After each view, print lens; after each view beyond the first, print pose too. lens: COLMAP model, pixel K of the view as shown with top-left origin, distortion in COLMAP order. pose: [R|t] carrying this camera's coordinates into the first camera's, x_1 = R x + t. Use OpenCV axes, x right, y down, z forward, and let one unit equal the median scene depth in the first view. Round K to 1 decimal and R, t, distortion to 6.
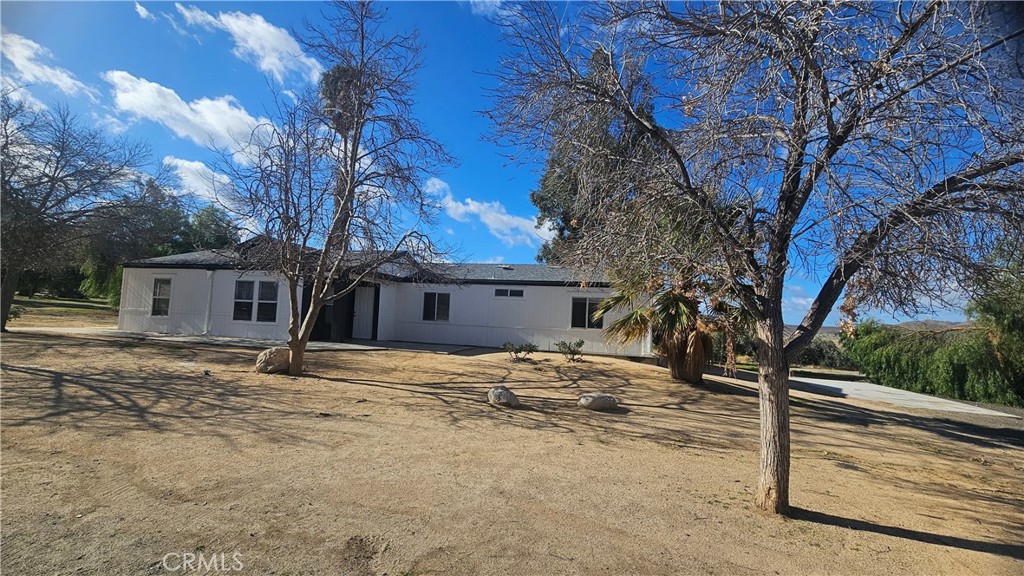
lens RADIAL K [[422.5, 0, 546.5], [0, 422.5, 294.2], [0, 0, 1]] dist [-0.000029, -0.000206]
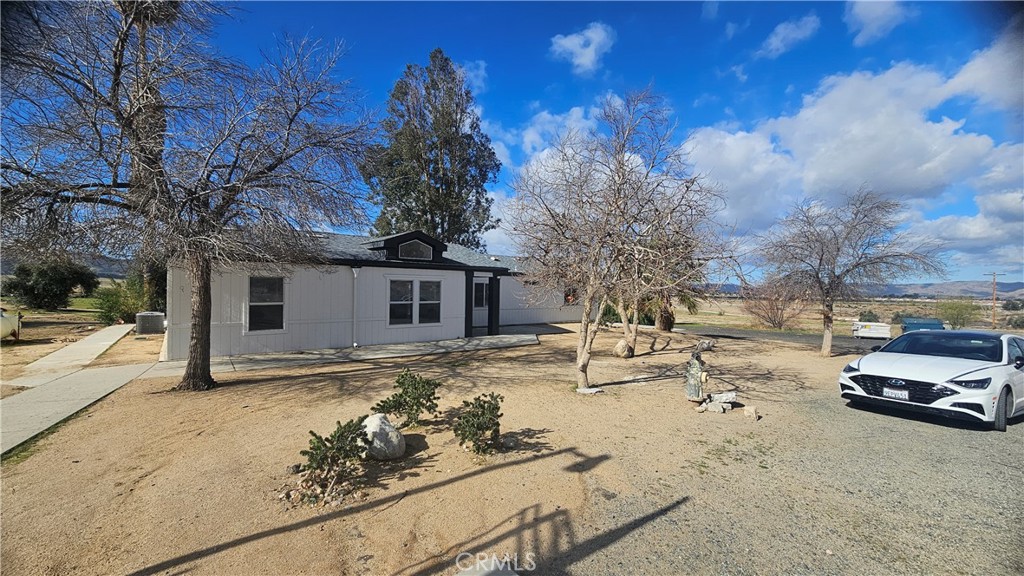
lens RADIAL K [[428.3, 0, 513.2], [0, 428.3, 312.7], [0, 0, 1]] dist [-0.002928, -0.000386]
pose [[0.669289, -0.084184, 0.738217, -1.237547], [-0.014705, 0.991865, 0.126441, -0.083092], [-0.742856, -0.095481, 0.662607, 0.209967]]
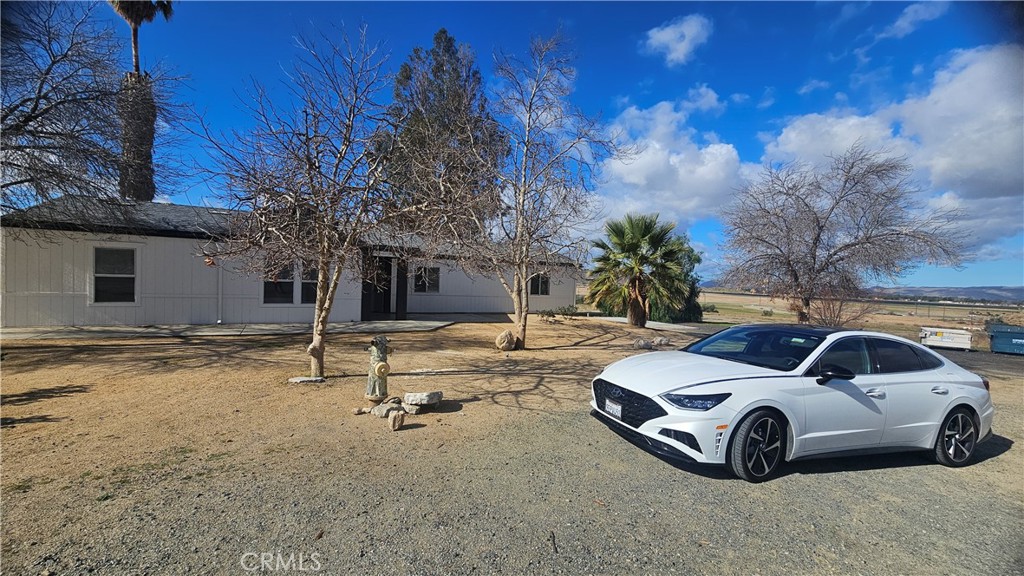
lens RADIAL K [[422.5, 0, 546.5], [0, 422.5, 294.2], [0, 0, 1]] dist [-0.000029, -0.000206]
pose [[0.788742, -0.037991, 0.613550, -0.817913], [-0.025298, 0.995237, 0.094147, -0.052861], [-0.614204, -0.089779, 0.784024, -0.024519]]
